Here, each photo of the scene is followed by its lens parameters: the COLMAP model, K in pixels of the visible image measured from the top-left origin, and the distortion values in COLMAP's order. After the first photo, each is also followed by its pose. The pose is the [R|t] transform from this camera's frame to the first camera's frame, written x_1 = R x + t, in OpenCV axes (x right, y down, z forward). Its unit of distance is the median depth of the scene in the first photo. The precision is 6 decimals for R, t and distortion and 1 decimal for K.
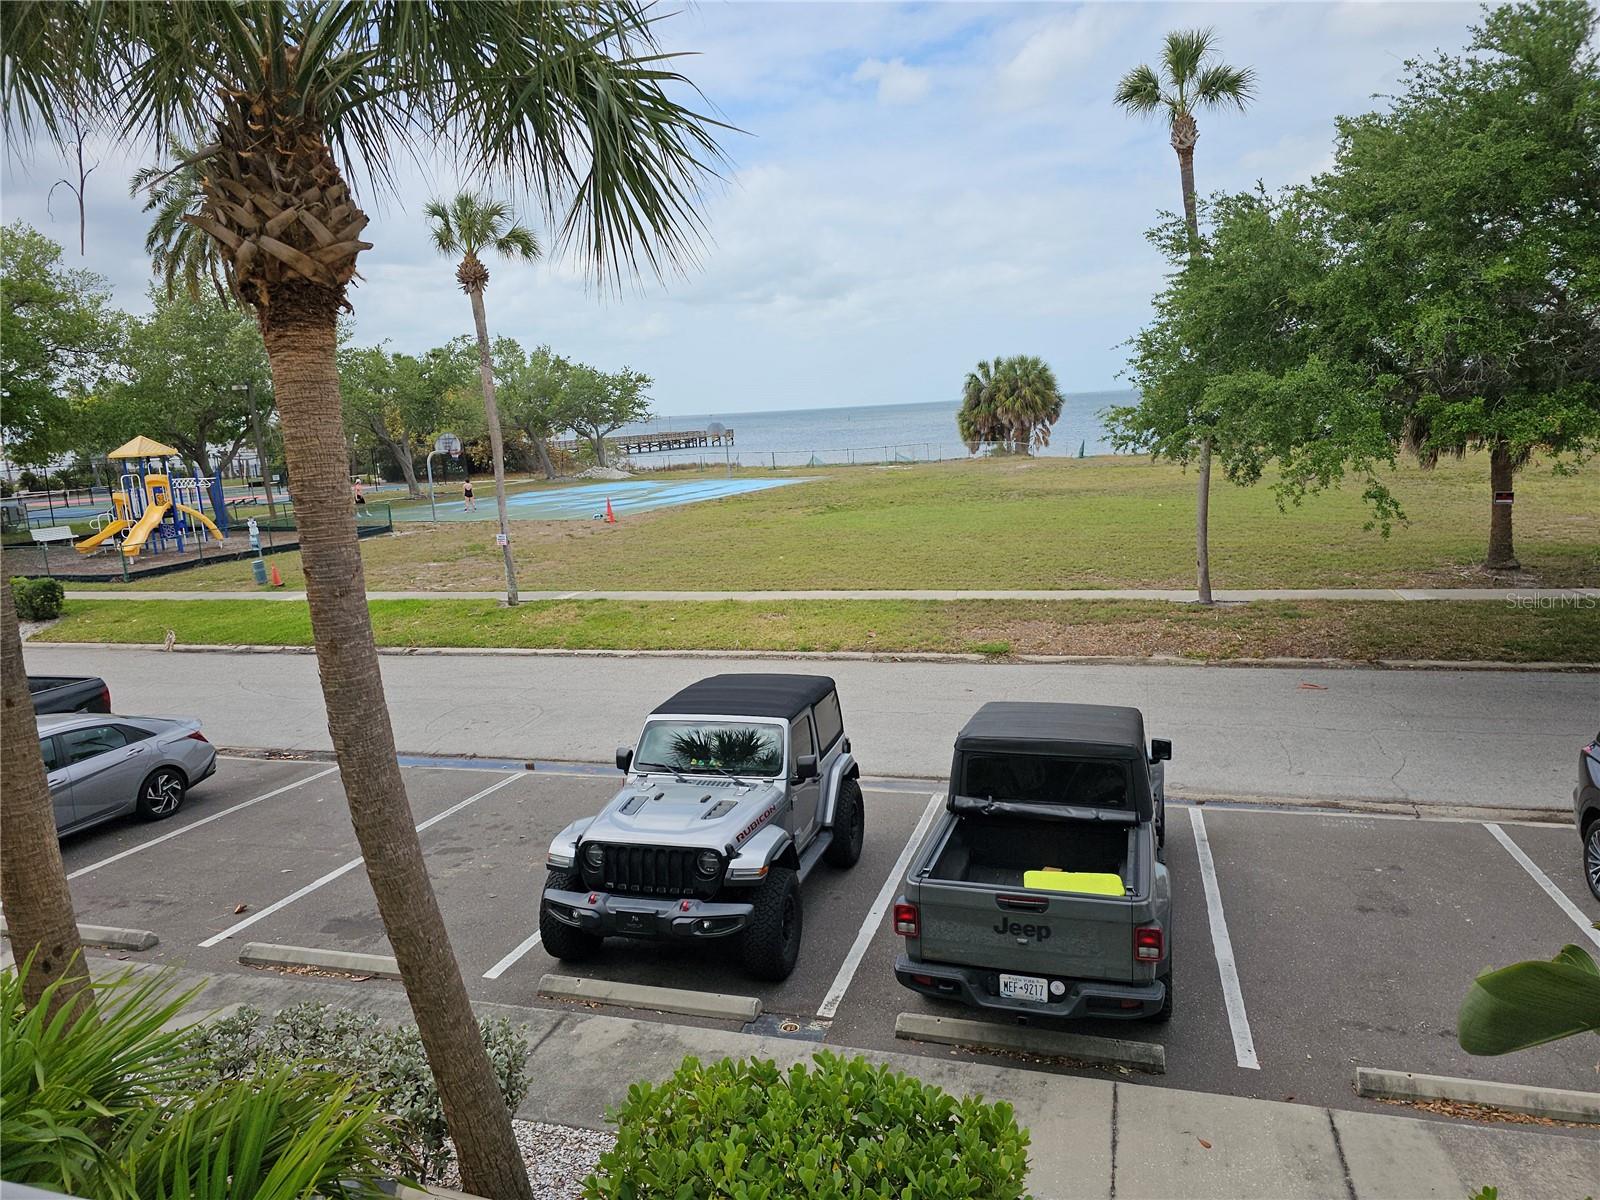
lens RADIAL K [[1057.0, 0, 792.7], [0, 1057.0, 595.4], [0, 0, 1]] dist [0.050893, -0.047948]
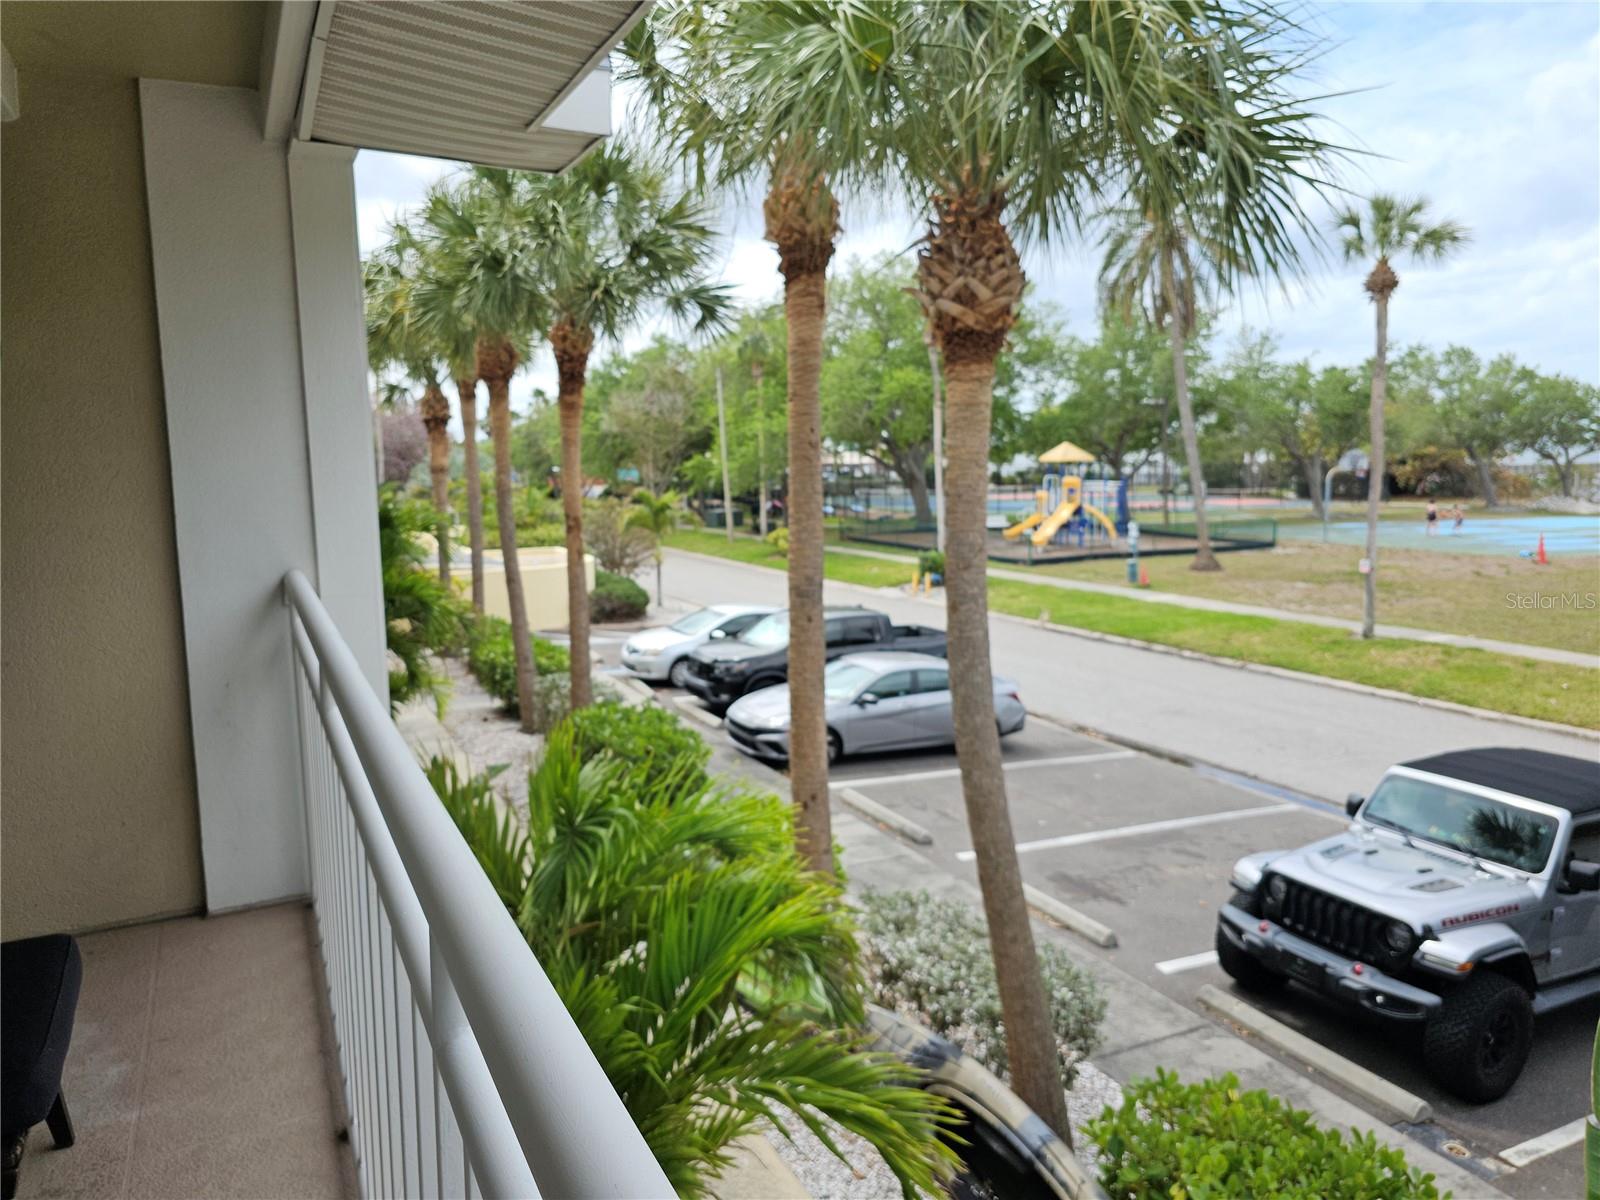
lens RADIAL K [[1057.0, 0, 778.1], [0, 1057.0, 572.1], [0, 0, 1]] dist [0.050893, -0.047948]
pose [[0.684325, 0.122915, -0.718743, 0.140093], [-0.146700, 0.988744, 0.029414, -0.000401], [0.714268, 0.085311, 0.694653, -0.021813]]
